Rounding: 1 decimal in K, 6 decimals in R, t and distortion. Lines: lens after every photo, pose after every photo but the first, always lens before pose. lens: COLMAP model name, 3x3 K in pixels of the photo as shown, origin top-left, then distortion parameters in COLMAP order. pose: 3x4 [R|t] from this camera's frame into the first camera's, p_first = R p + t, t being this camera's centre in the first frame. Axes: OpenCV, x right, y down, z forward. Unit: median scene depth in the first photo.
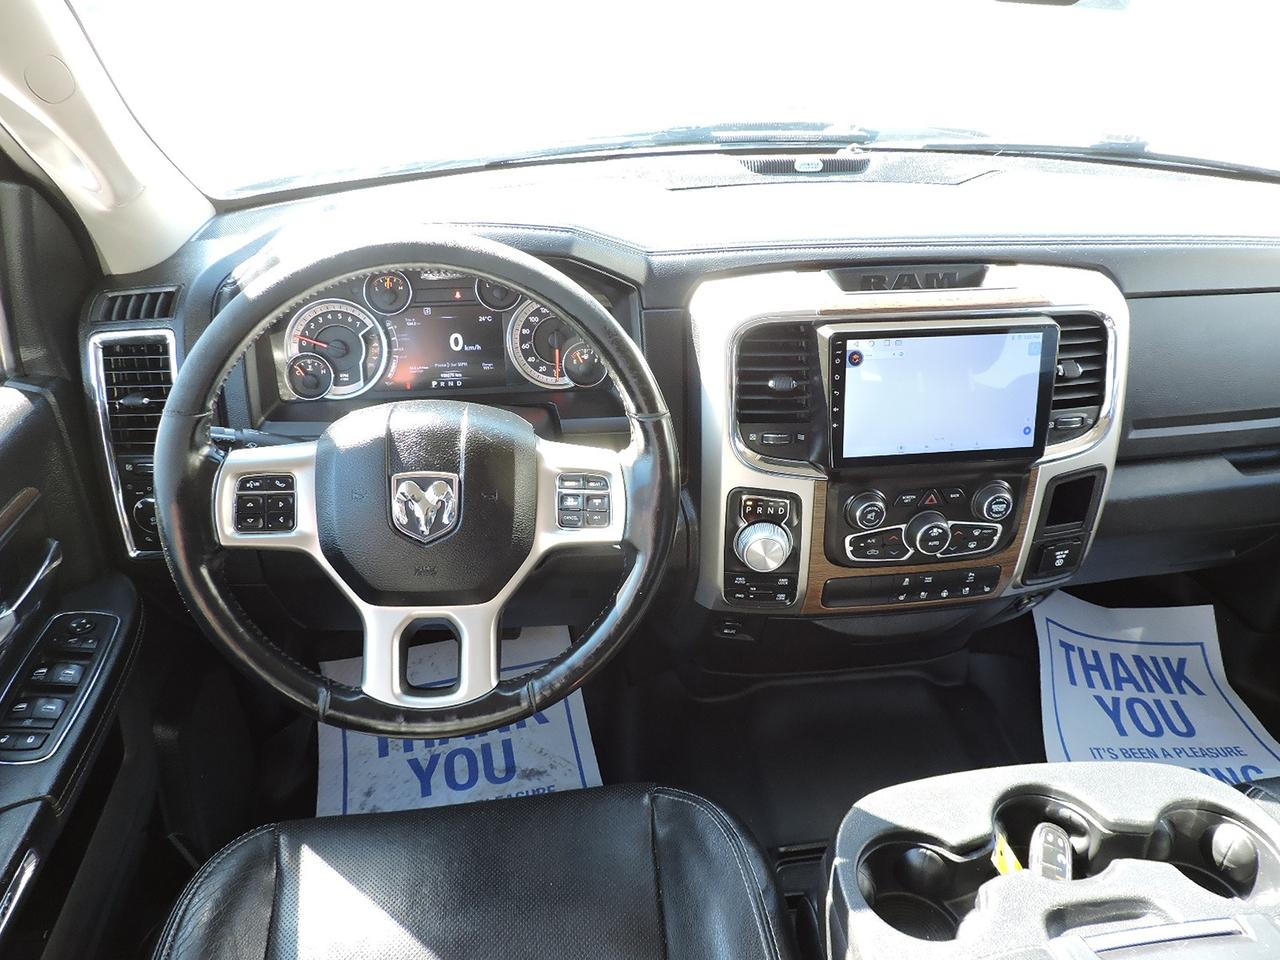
lens RADIAL K [[912.2, 0, 648.7], [0, 912.2, 468.1], [0, 0, 1]] dist [-0.014477, 0.002591]
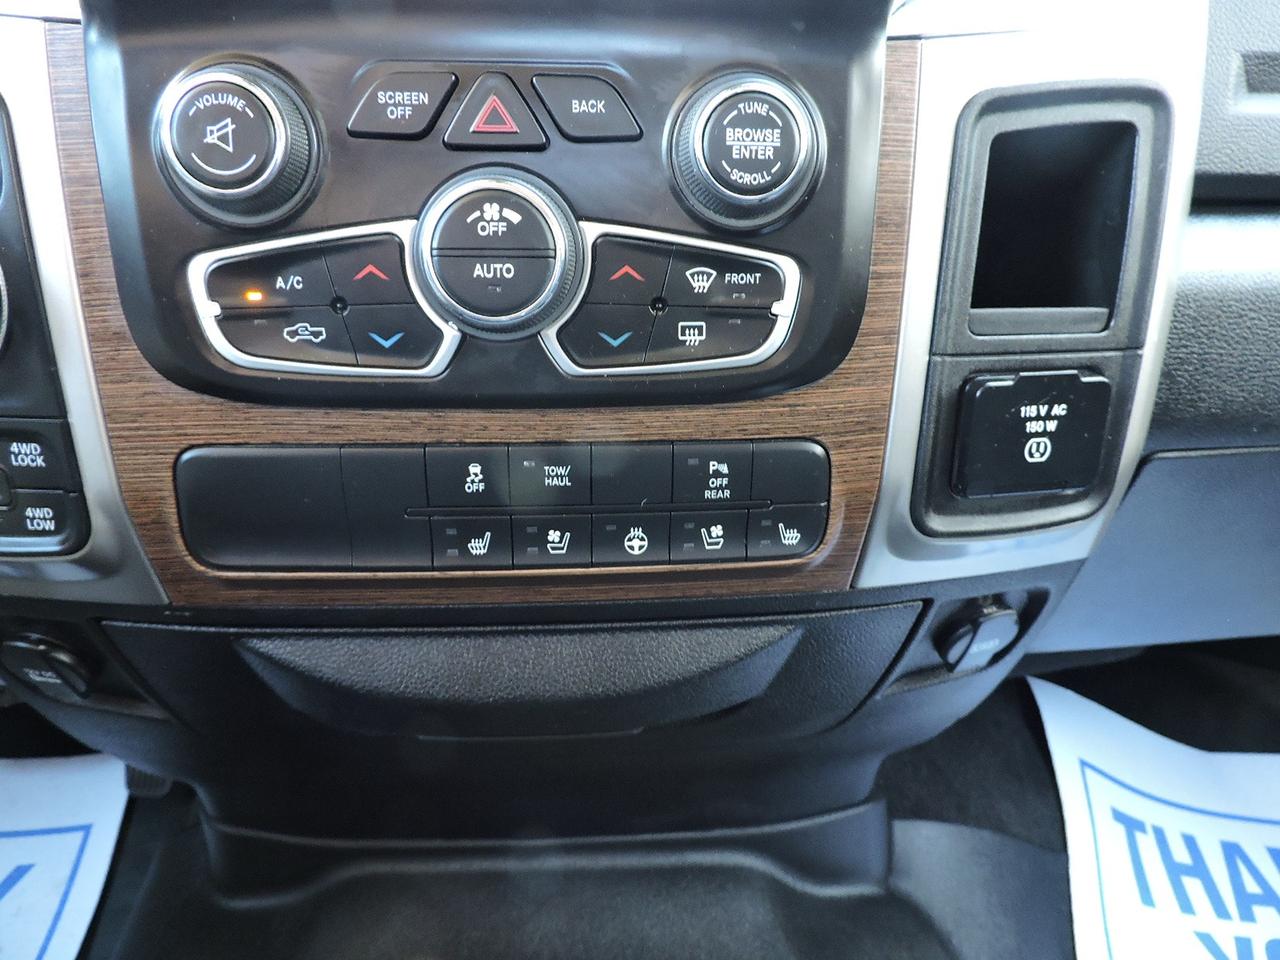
lens RADIAL K [[912.2, 0, 648.7], [0, 912.2, 468.1], [0, 0, 1]] dist [-0.014477, 0.002591]
pose [[0.997974, 0.017452, -0.061185, 0.345714], [-0.029212, 0.979981, -0.196938, 0.171591], [0.056524, 0.198326, 0.978505, 0.710037]]
